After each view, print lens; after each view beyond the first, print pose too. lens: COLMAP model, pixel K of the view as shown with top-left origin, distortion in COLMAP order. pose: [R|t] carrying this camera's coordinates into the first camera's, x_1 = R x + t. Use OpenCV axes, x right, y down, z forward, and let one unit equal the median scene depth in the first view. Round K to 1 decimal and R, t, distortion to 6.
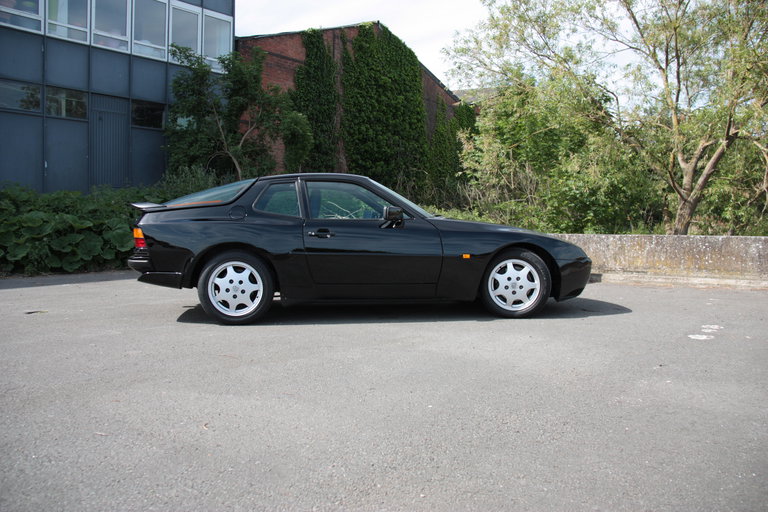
lens RADIAL K [[638.3, 0, 383.5], [0, 638.3, 253.7], [0, 0, 1]] dist [-0.198849, 0.158061]
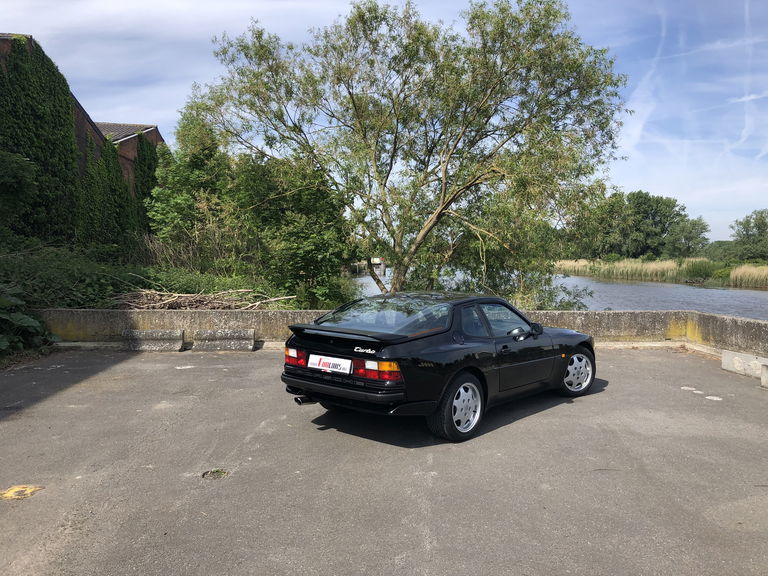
lens RADIAL K [[629.7, 0, 391.9], [0, 629.7, 272.7], [0, 0, 1]] dist [0.026512, -0.016236]
pose [[0.756342, -0.011980, 0.654067, -0.215994], [0.026031, 0.999592, -0.011792, -0.035231], [-0.653658, 0.025945, 0.756345, 0.048340]]
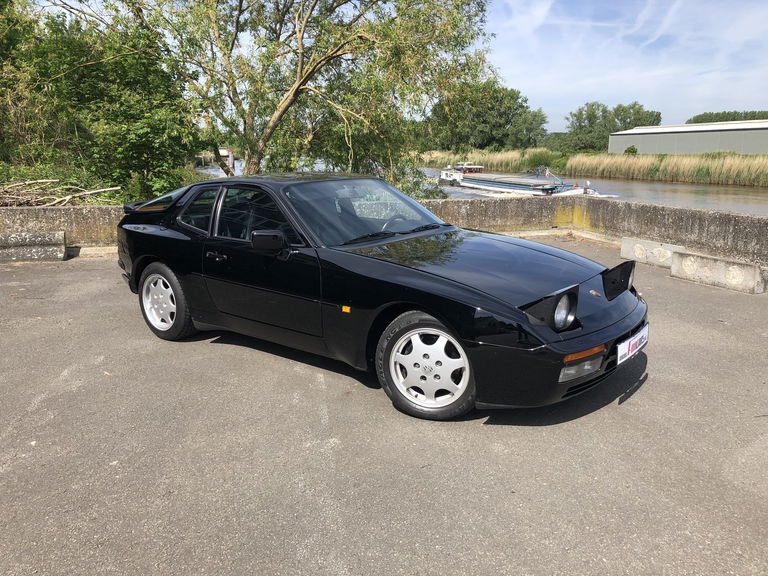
lens RADIAL K [[629.7, 0, 392.7], [0, 629.7, 276.0], [0, 0, 1]] dist [0.026512, -0.016236]
pose [[0.585830, -0.158456, 0.794792, -0.170718], [0.037928, 0.984986, 0.168418, -0.030328], [-0.809546, -0.068520, 0.583044, 0.105104]]
